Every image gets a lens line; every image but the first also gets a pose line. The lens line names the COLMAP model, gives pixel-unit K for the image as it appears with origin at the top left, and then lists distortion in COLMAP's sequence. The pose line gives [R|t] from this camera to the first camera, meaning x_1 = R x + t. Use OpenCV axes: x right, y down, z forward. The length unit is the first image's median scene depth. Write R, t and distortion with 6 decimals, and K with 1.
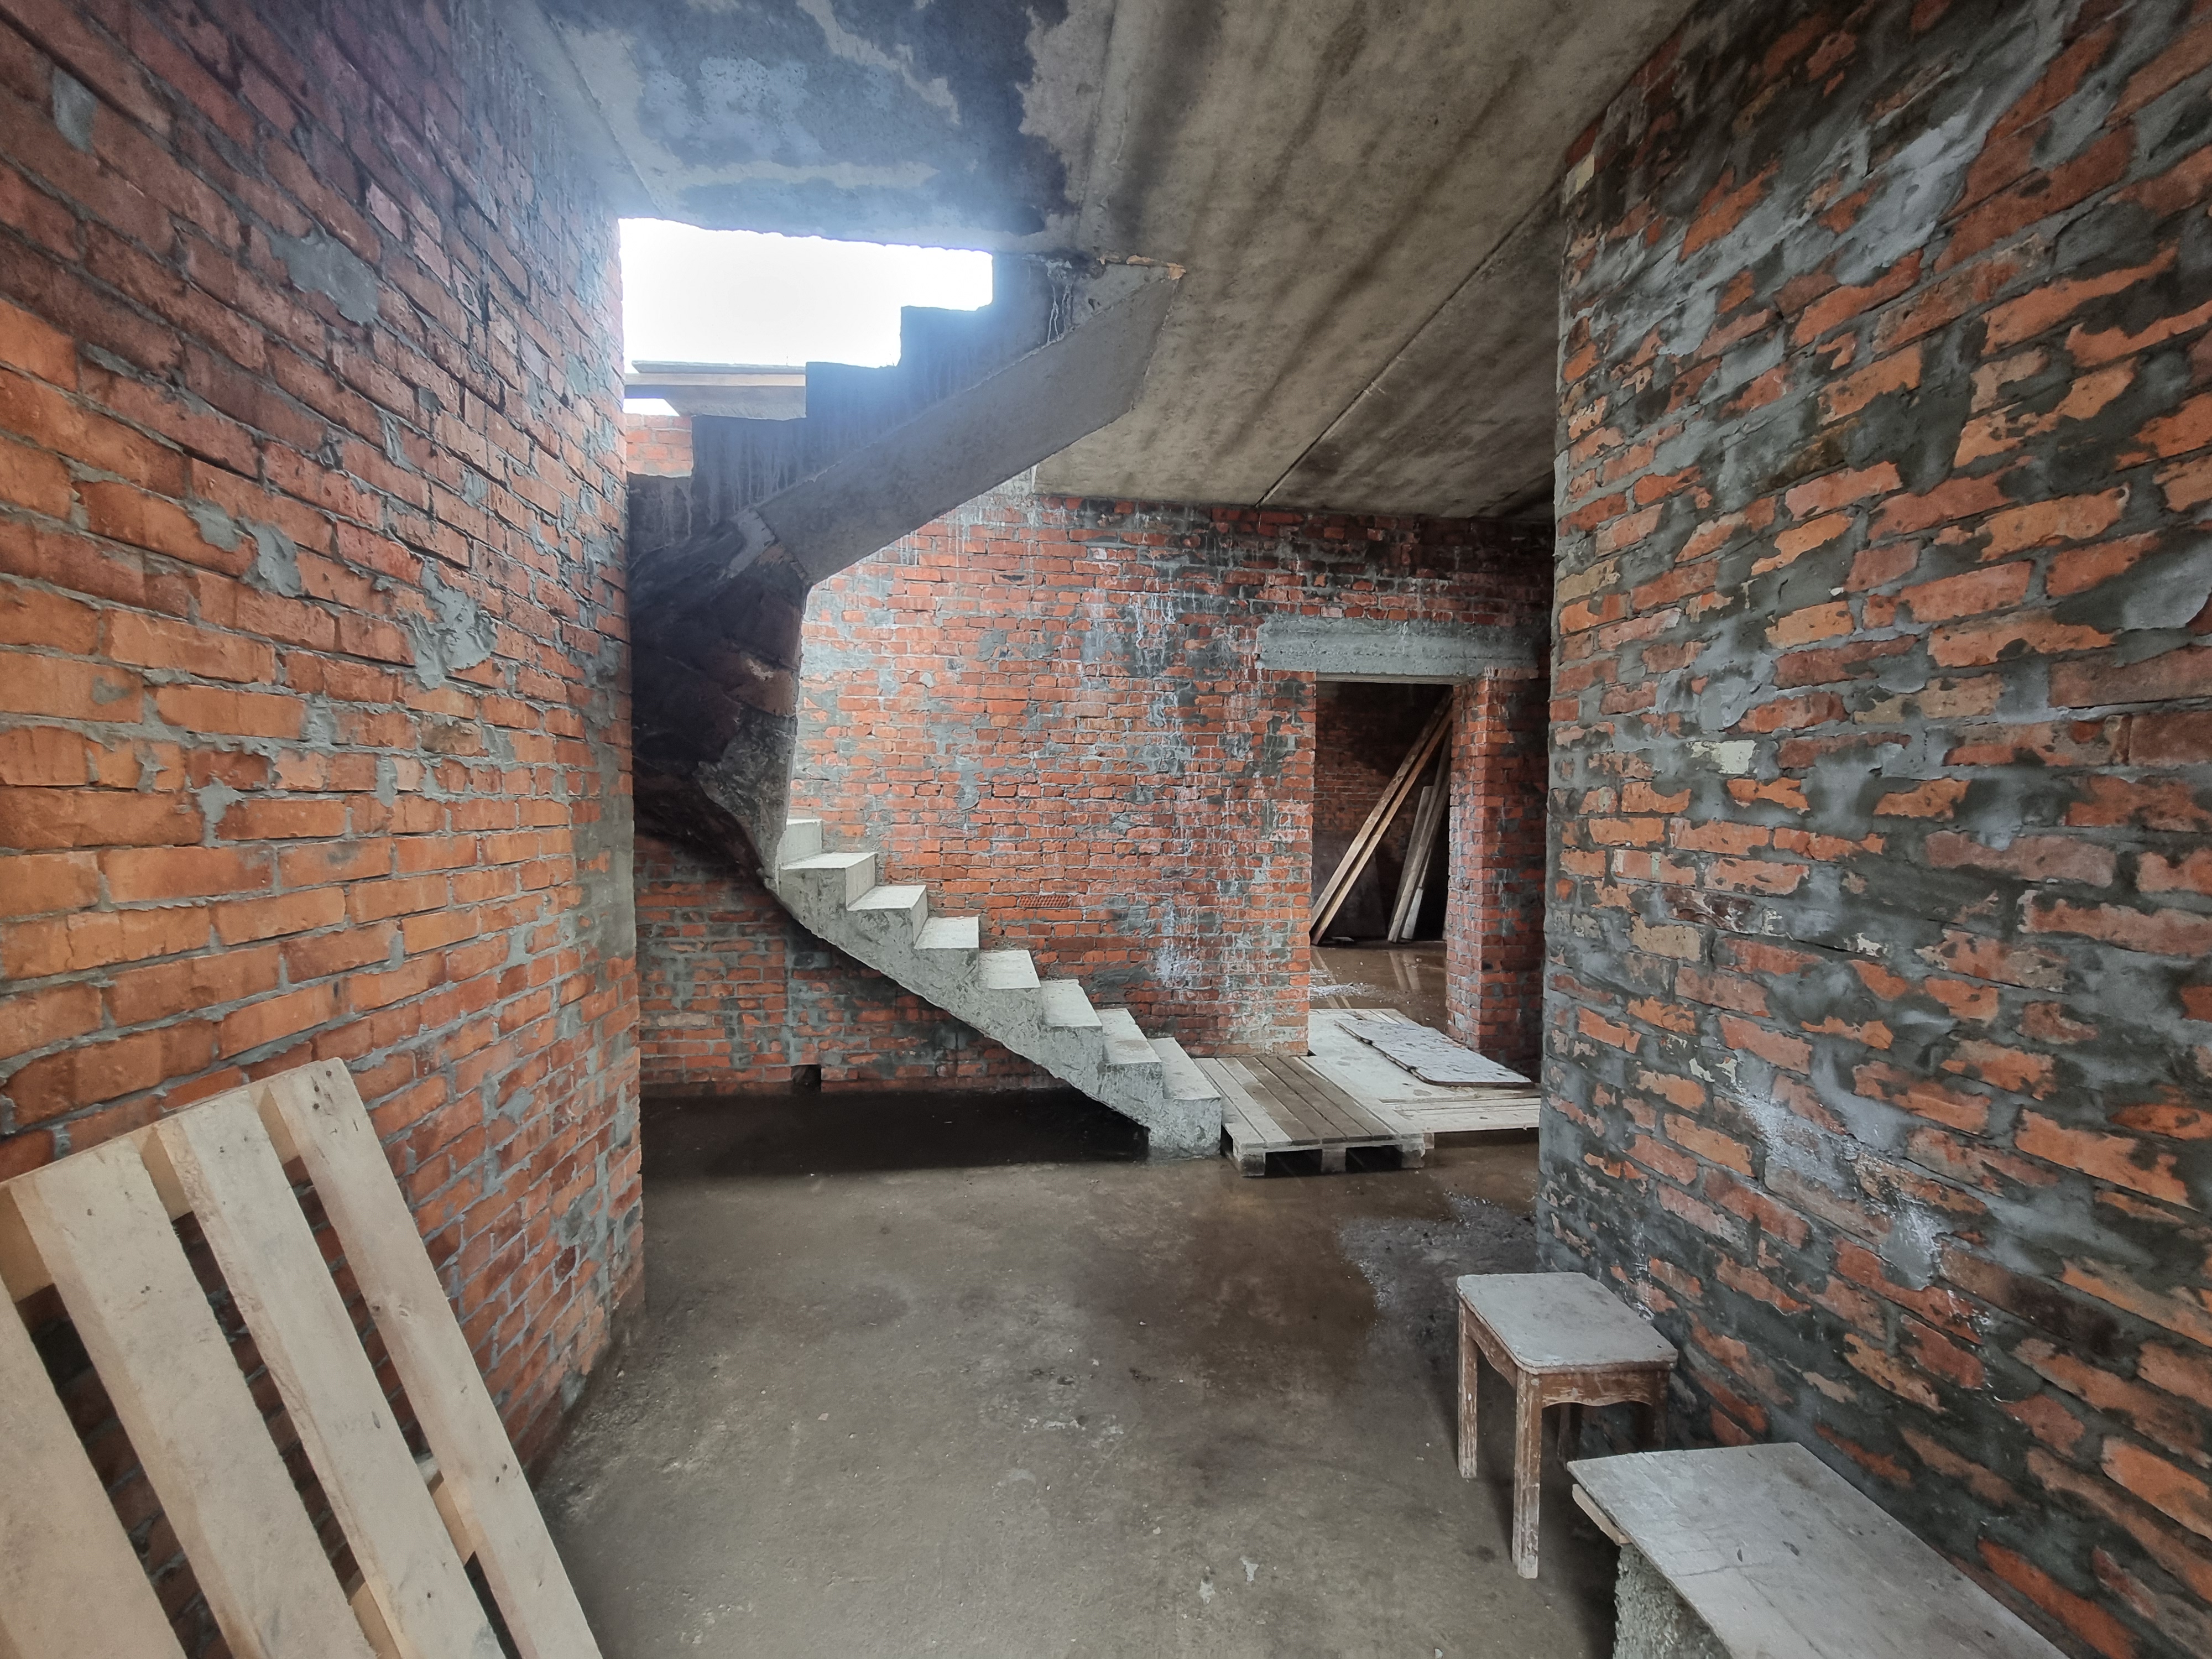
lens RADIAL K [[912.5, 0, 1107.9], [0, 912.5, 842.2], [0, 0, 1]] dist [-0.004116, 0.000603]
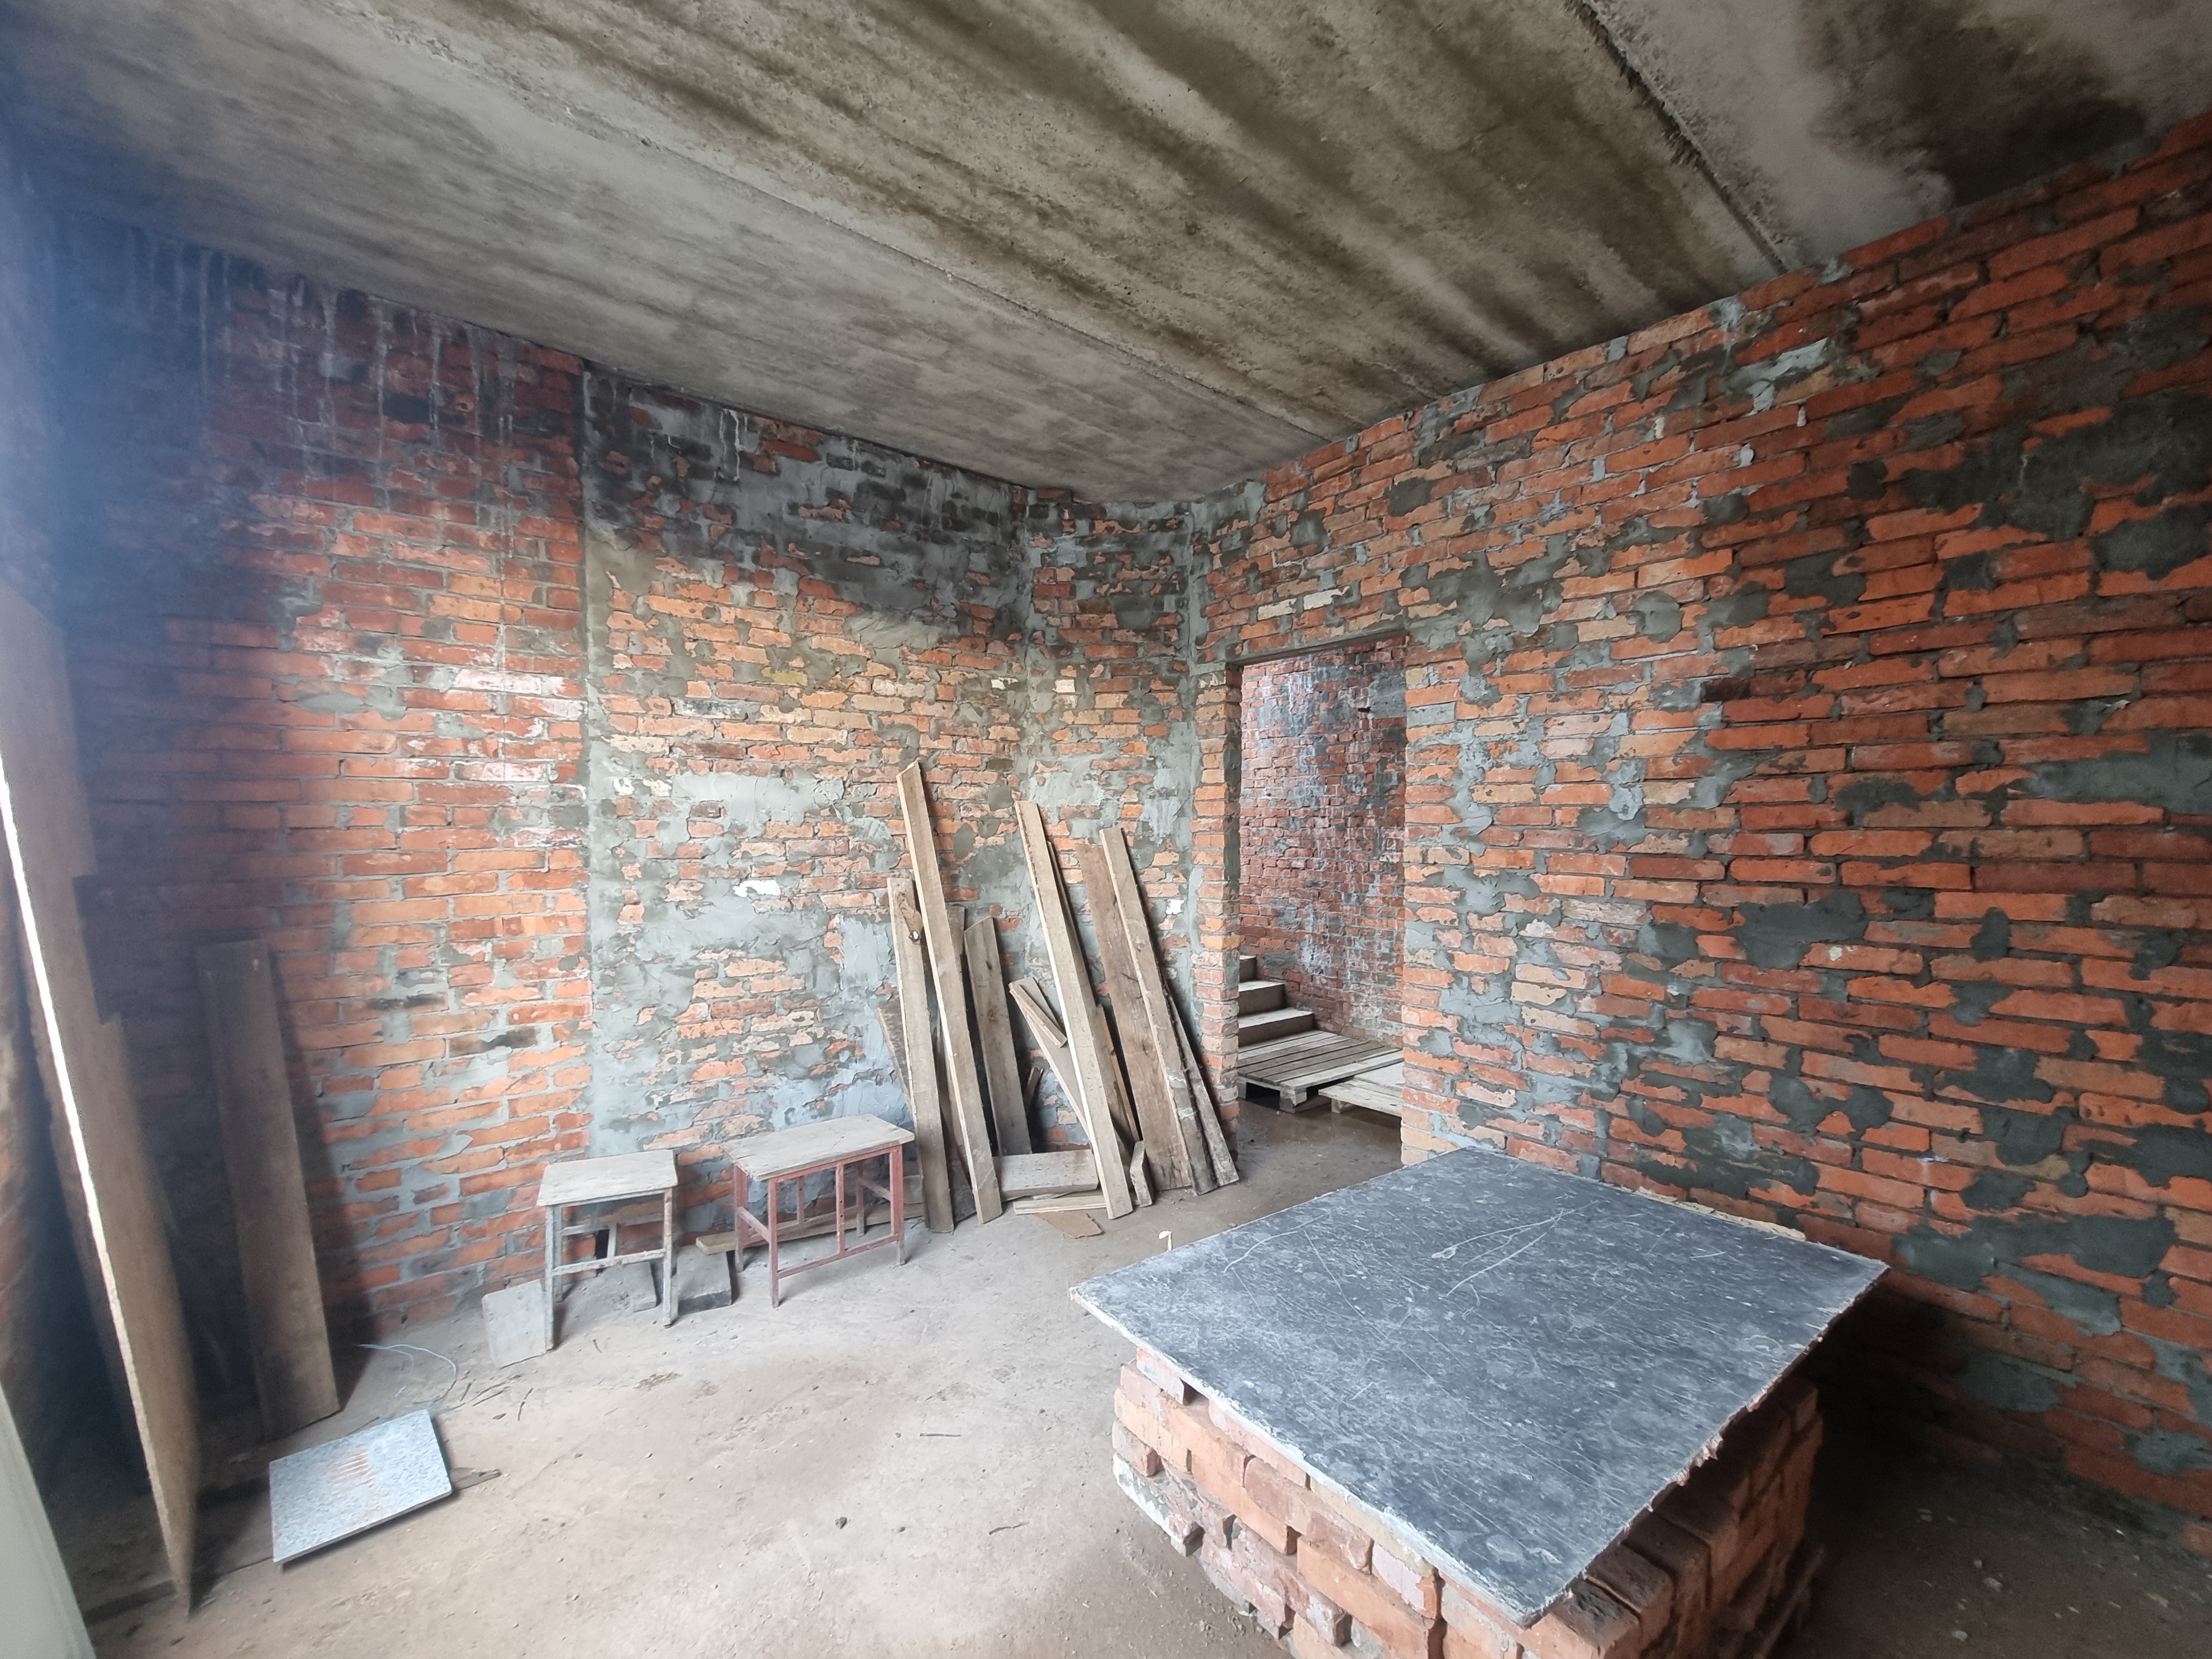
lens RADIAL K [[912.5, 0, 1106.6], [0, 912.5, 843.2], [0, 0, 1]] dist [-0.004116, 0.000603]
pose [[0.520282, 0.009732, -0.853939, 1.029499], [-0.035249, 0.999328, -0.010087, -0.000742], [0.853267, 0.035348, 0.520275, 0.076052]]
